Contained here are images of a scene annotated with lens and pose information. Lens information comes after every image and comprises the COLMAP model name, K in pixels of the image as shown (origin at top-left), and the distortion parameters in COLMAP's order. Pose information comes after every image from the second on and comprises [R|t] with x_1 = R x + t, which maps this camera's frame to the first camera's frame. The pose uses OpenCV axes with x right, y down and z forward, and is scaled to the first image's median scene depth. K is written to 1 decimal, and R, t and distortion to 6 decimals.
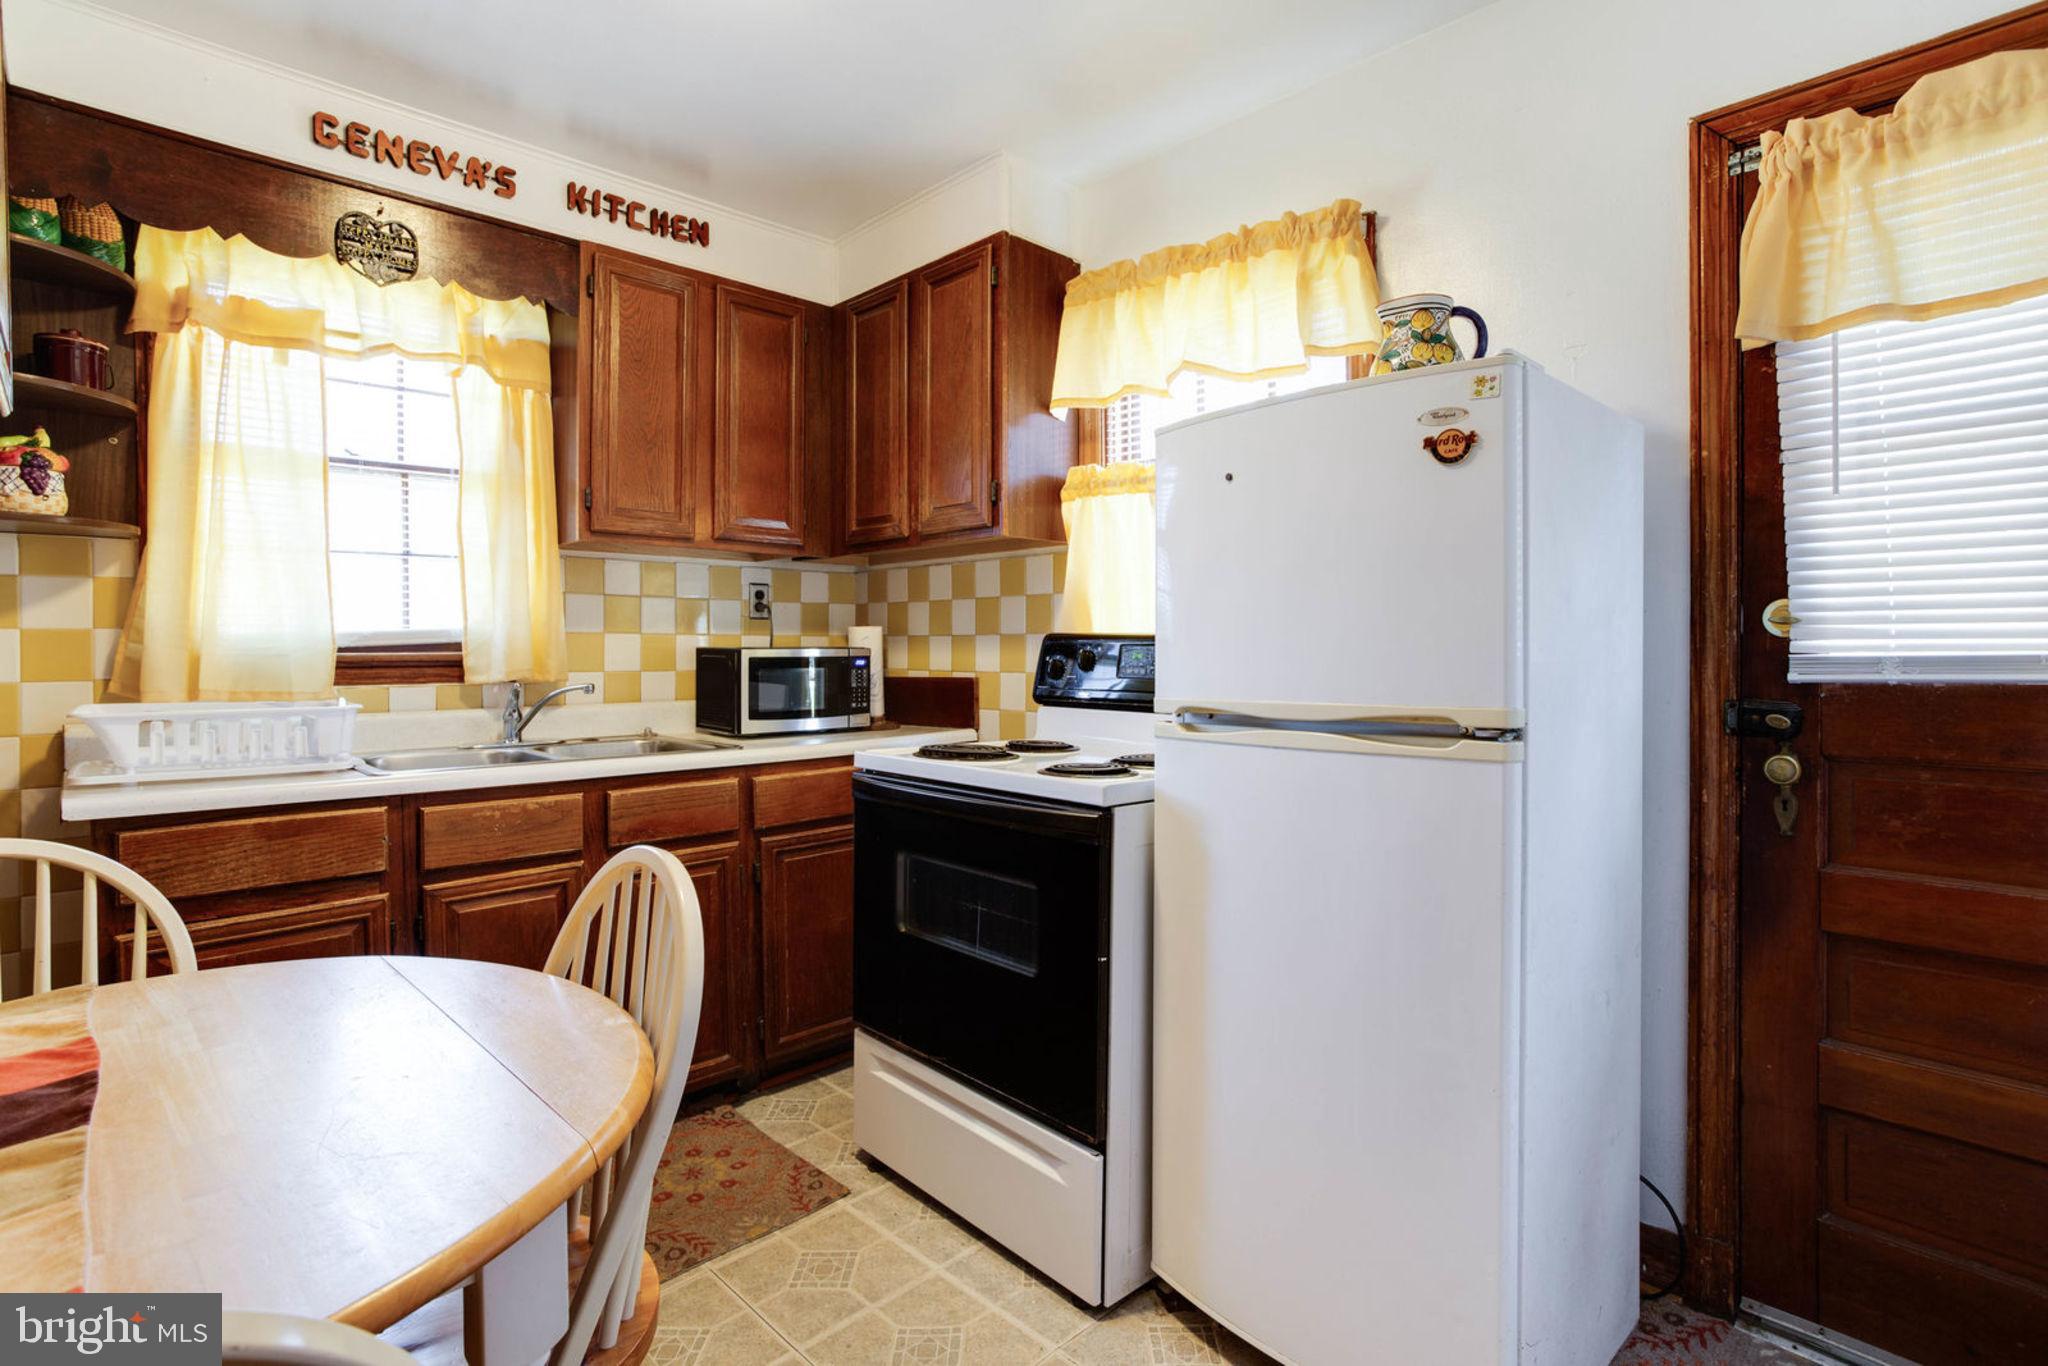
lens RADIAL K [[996.0, 0, 1015.6], [0, 996.0, 649.0], [0, 0, 1]] dist [-0.044033, 0.024086]
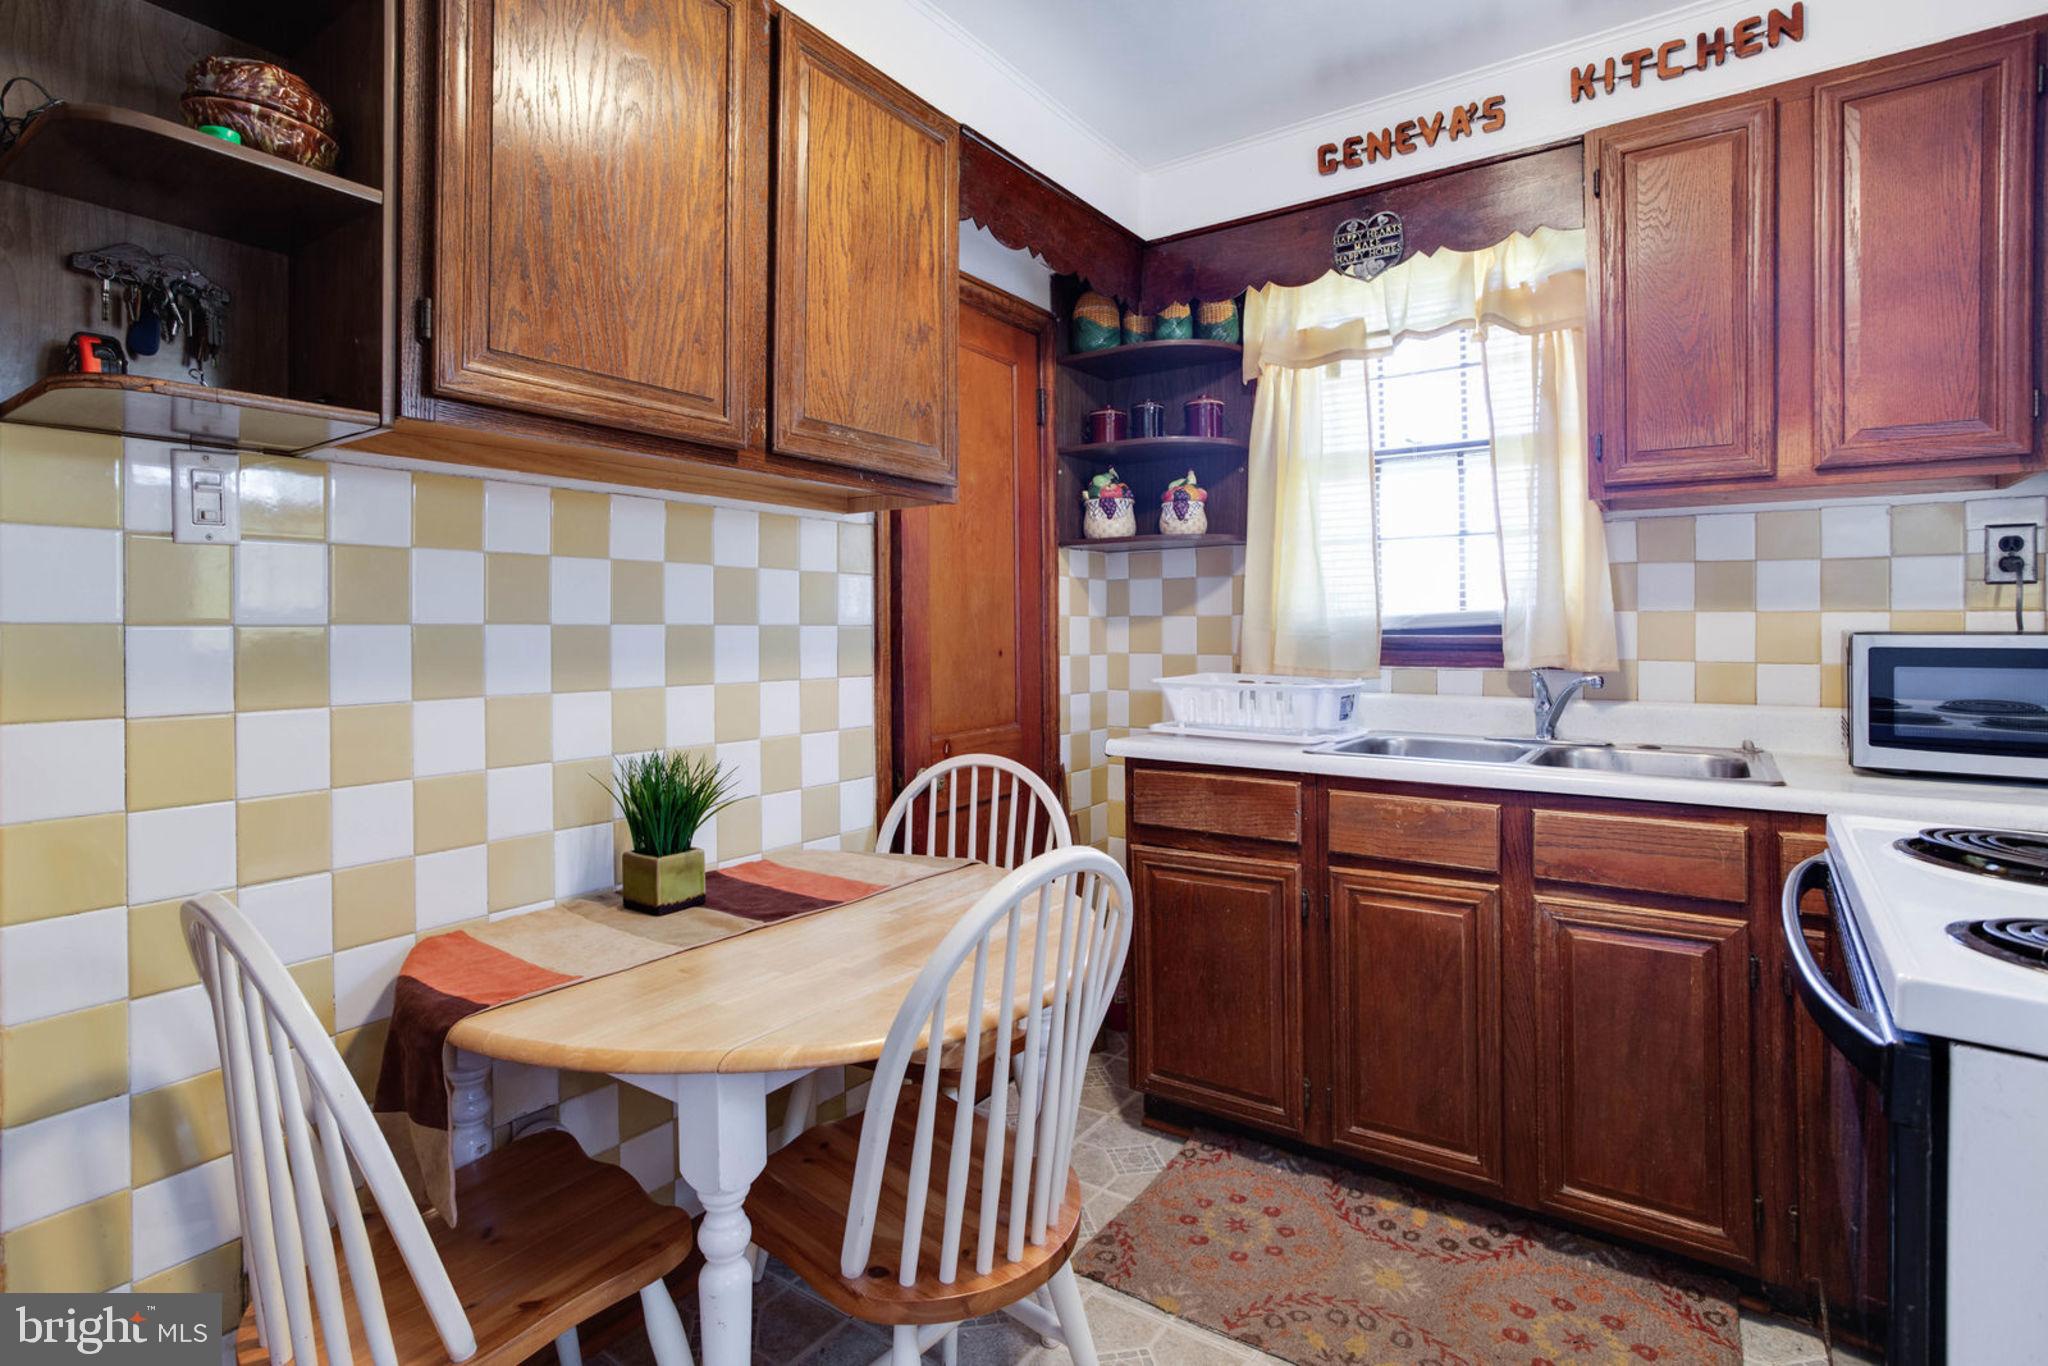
lens RADIAL K [[996.0, 0, 949.5], [0, 996.0, 623.3], [0, 0, 1]] dist [-0.044033, 0.024086]
pose [[0.183214, -0.002137, -0.983071, 0.295456], [0.002501, 0.999995, -0.001708, -0.008990], [0.983070, -0.002145, 0.183218, 0.375913]]
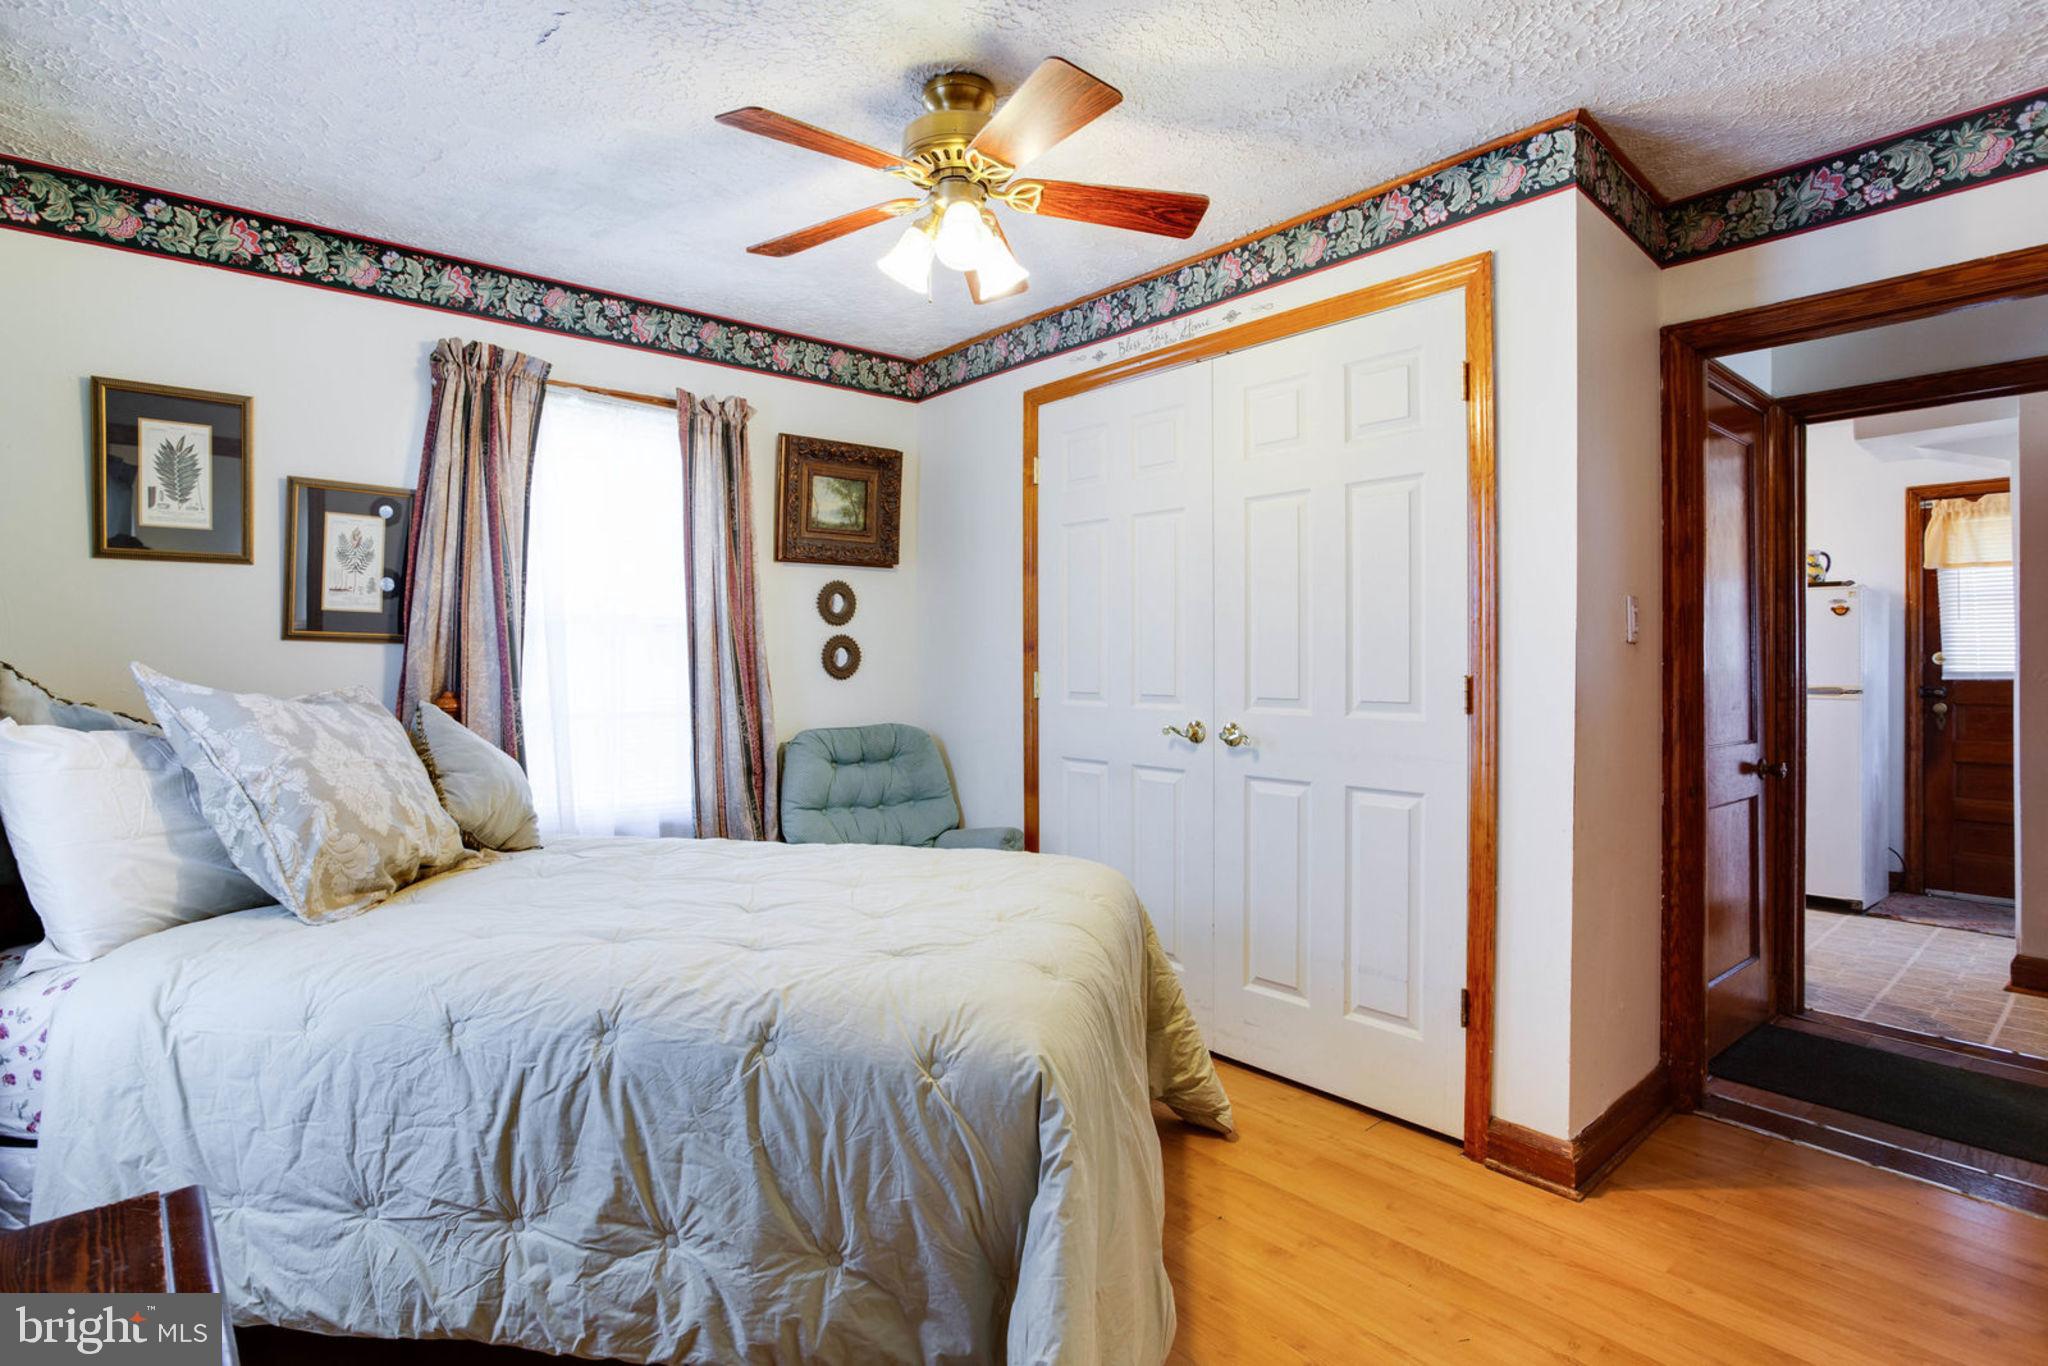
lens RADIAL K [[996.0, 0, 1020.0], [0, 996.0, 650.4], [0, 0, 1]] dist [-0.044033, 0.024086]
pose [[0.997536, 0.003327, -0.070079, -1.123370], [-0.003831, 0.999968, -0.007054, -0.014711], [0.070053, 0.007305, 0.997517, -1.347899]]
